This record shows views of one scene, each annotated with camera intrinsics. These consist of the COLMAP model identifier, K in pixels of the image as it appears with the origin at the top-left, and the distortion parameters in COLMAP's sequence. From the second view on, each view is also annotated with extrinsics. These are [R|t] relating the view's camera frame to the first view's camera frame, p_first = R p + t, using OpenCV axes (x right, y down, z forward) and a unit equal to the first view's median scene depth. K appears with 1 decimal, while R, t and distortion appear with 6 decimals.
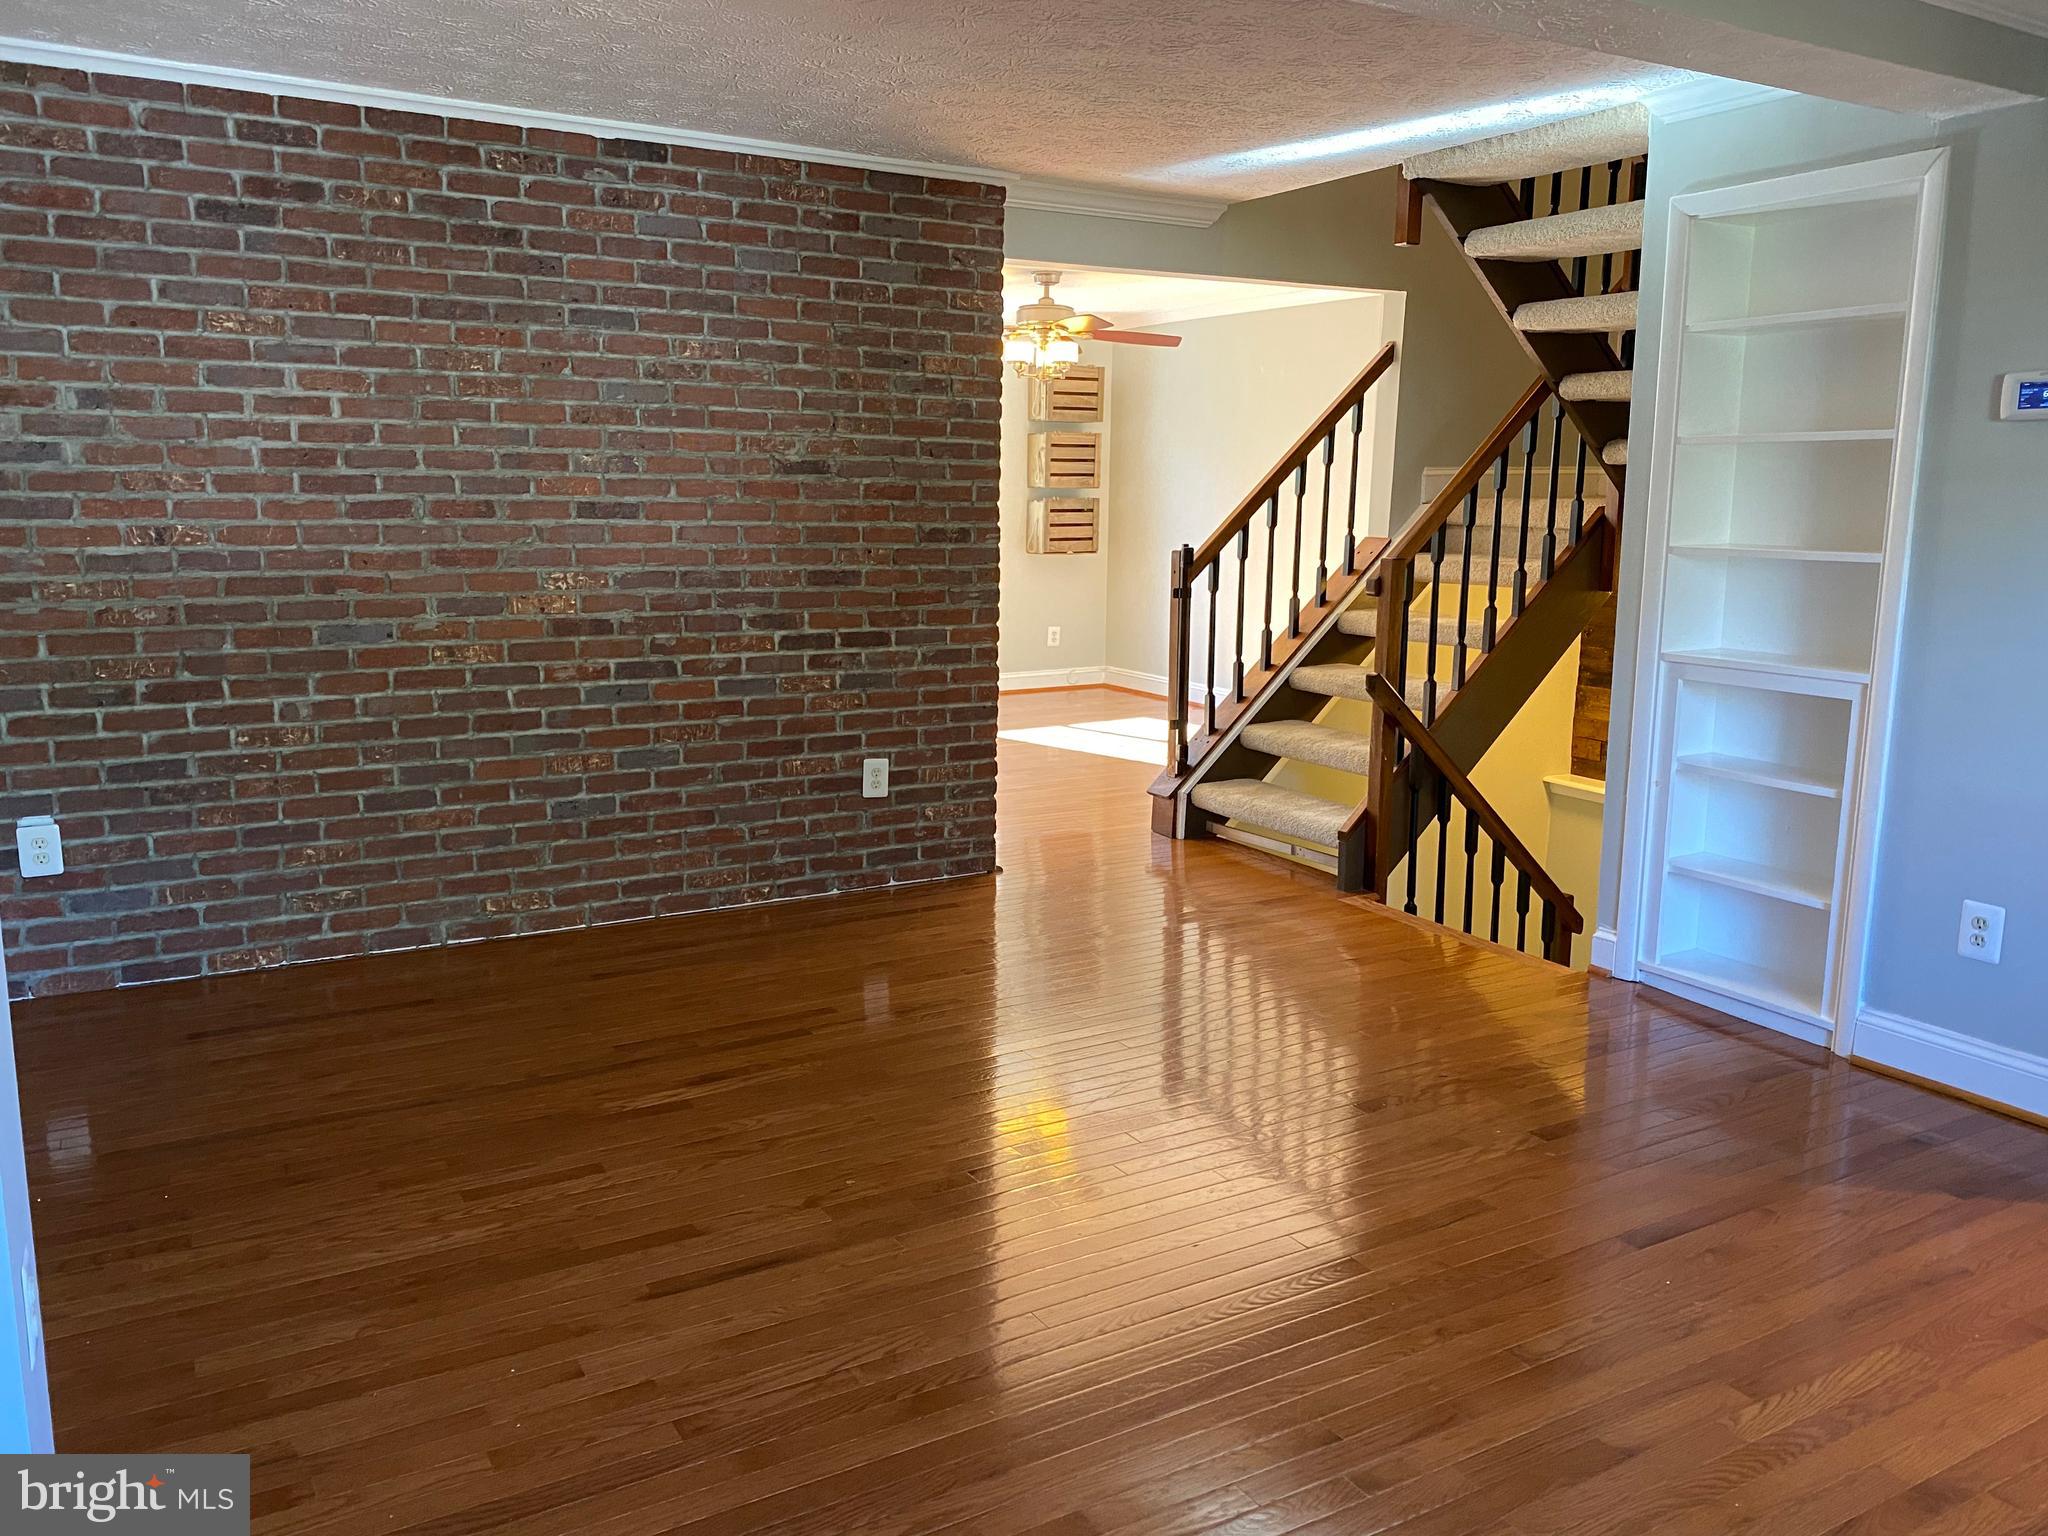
lens RADIAL K [[1563.7, 0, 1025.9], [0, 1563.7, 765.6], [0, 0, 1]] dist [0.059668, -0.071501]
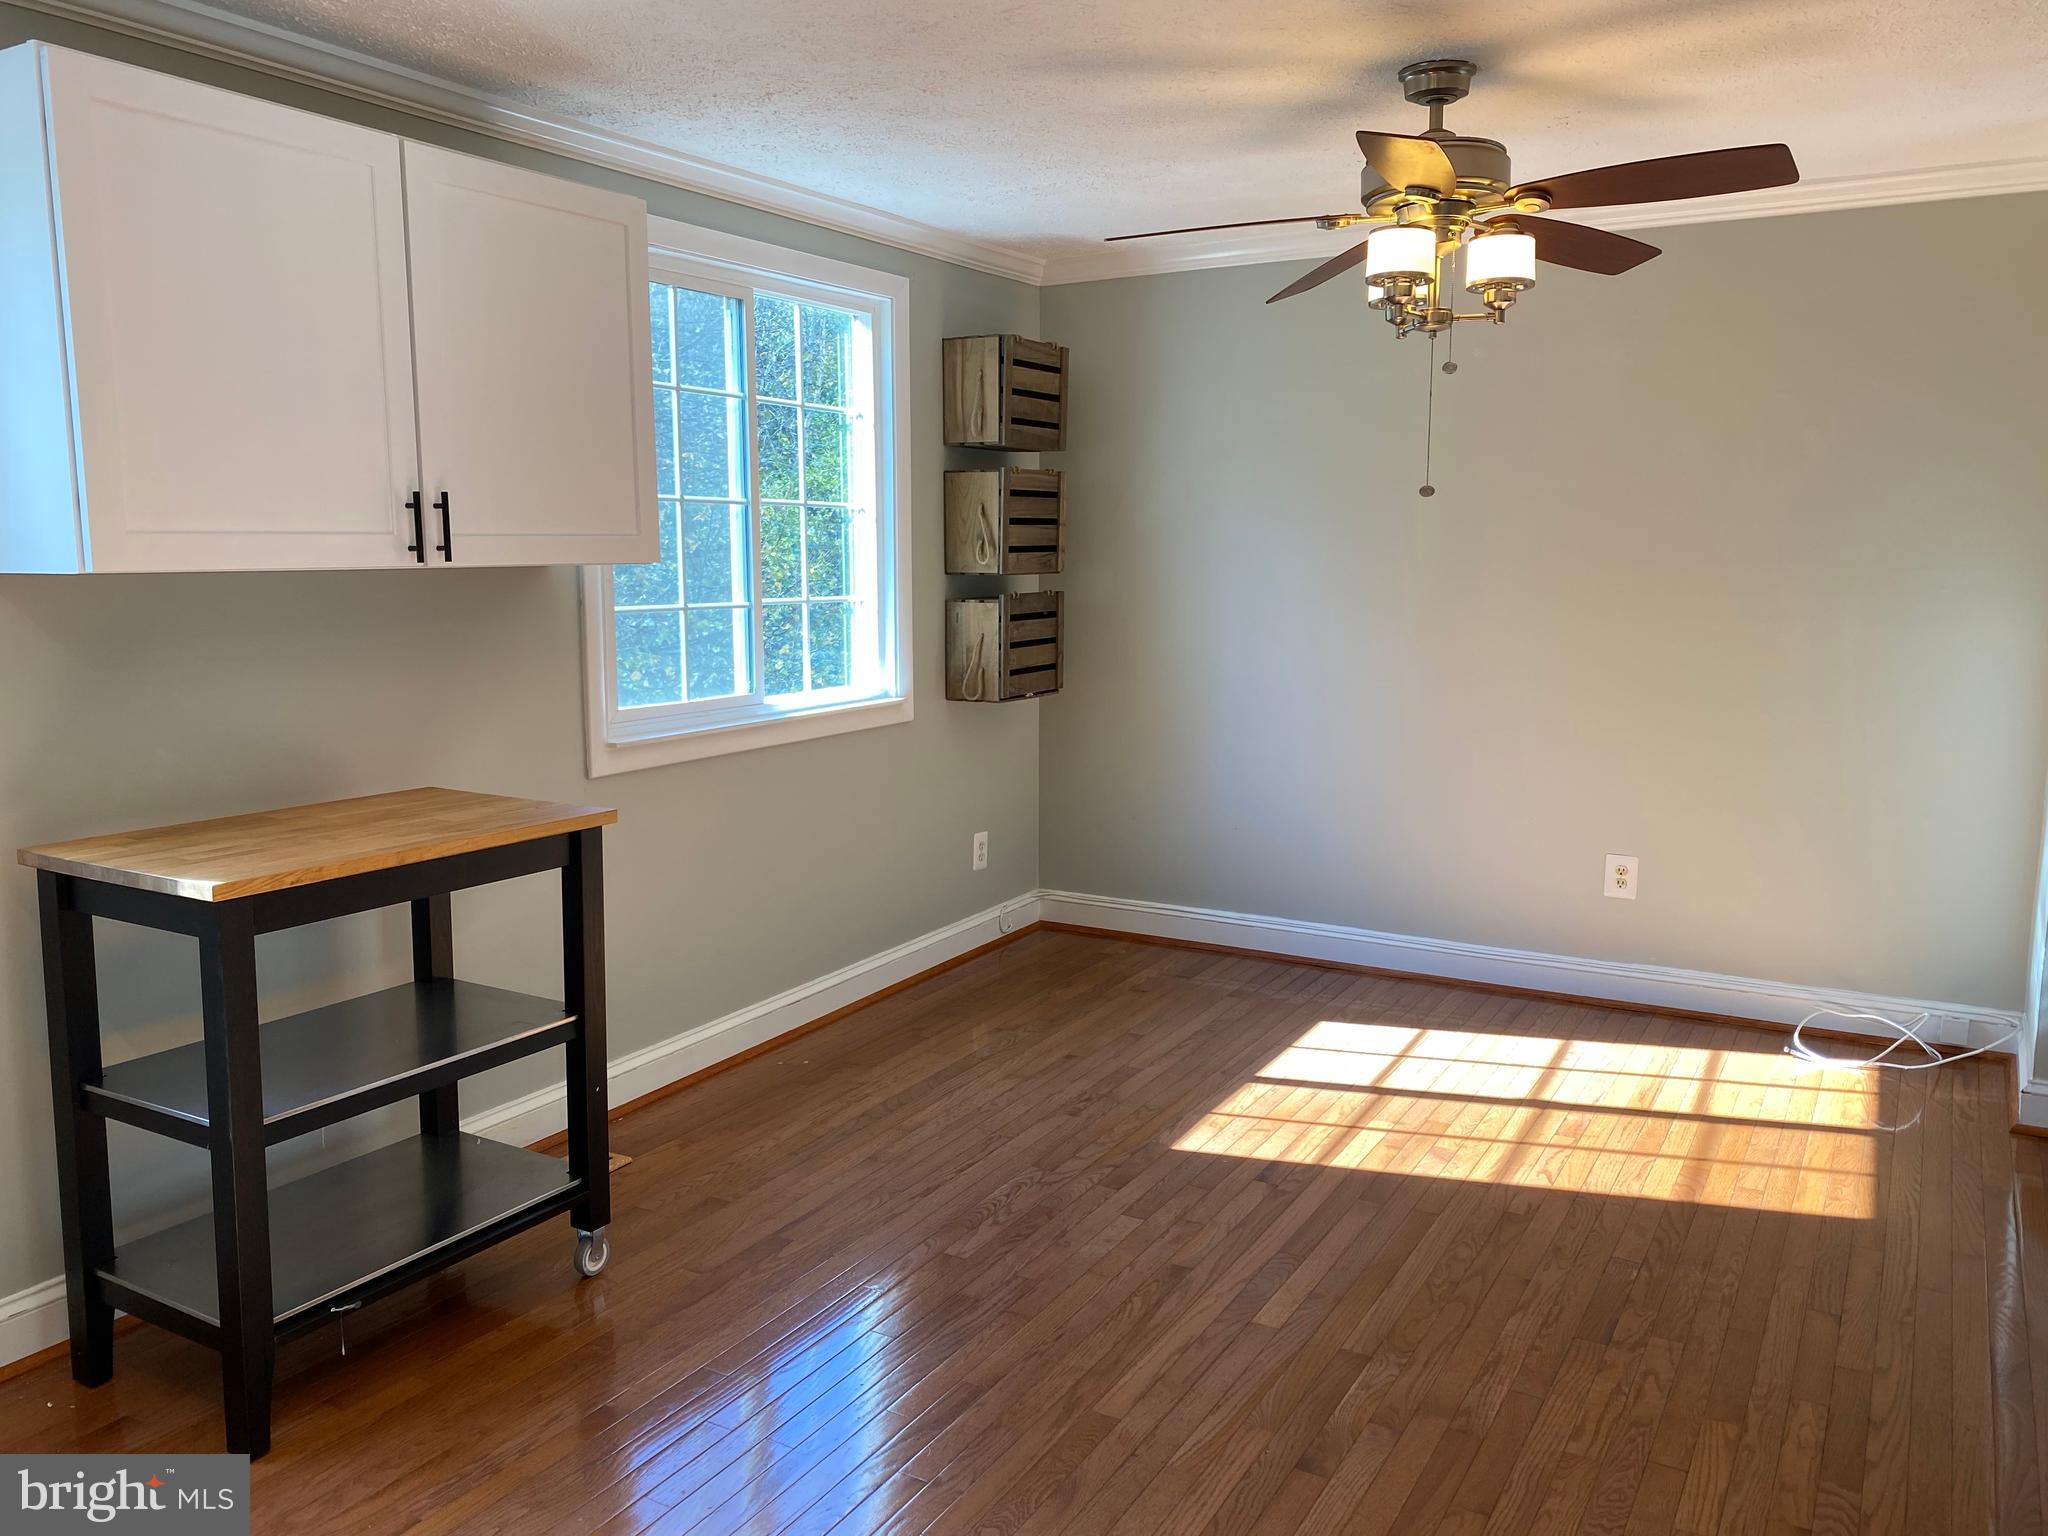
lens RADIAL K [[1563.7, 0, 1020.1], [0, 1563.7, 757.4], [0, 0, 1]] dist [0.059668, -0.071501]
pose [[0.874635, -0.075624, 0.478846, -0.493817], [0.096501, 0.995150, -0.019100, -0.228913], [-0.475079, 0.062915, 0.877691, 1.173247]]
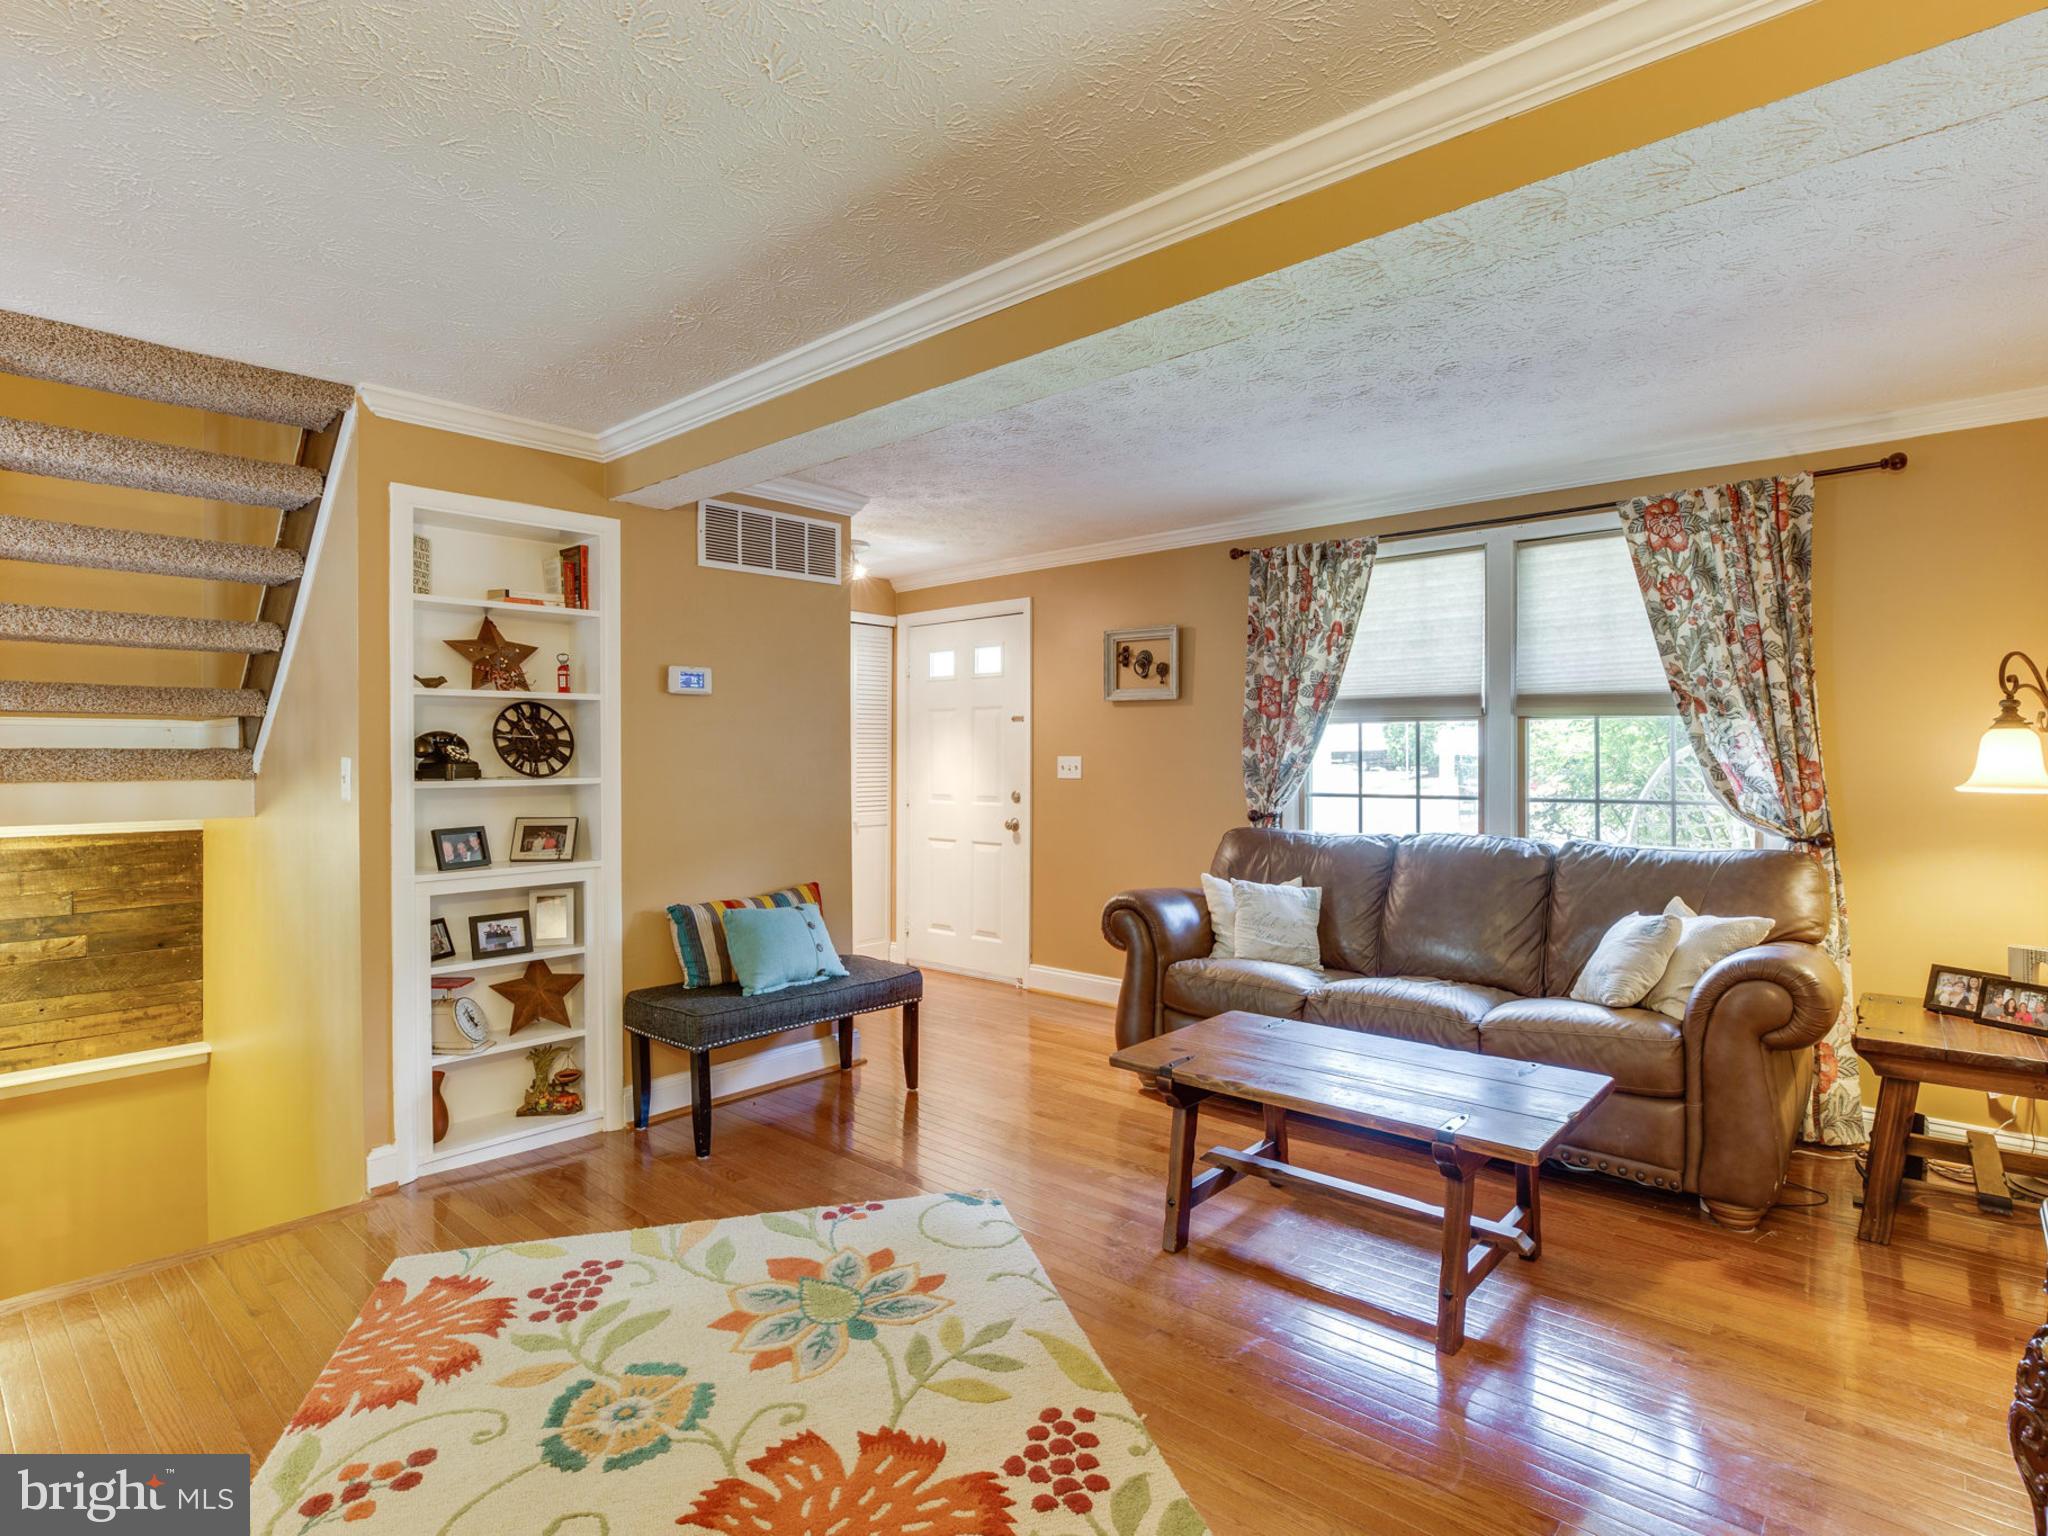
lens RADIAL K [[1063.0, 0, 1013.2], [0, 1063.0, 763.4], [0, 0, 1]] dist [-0.020563, 0.004542]
pose [[-0.302678, -0.016326, 0.952953, -0.411618], [0.168348, 0.983216, 0.070316, -0.122762], [-0.938107, 0.181711, -0.294850, 0.749634]]
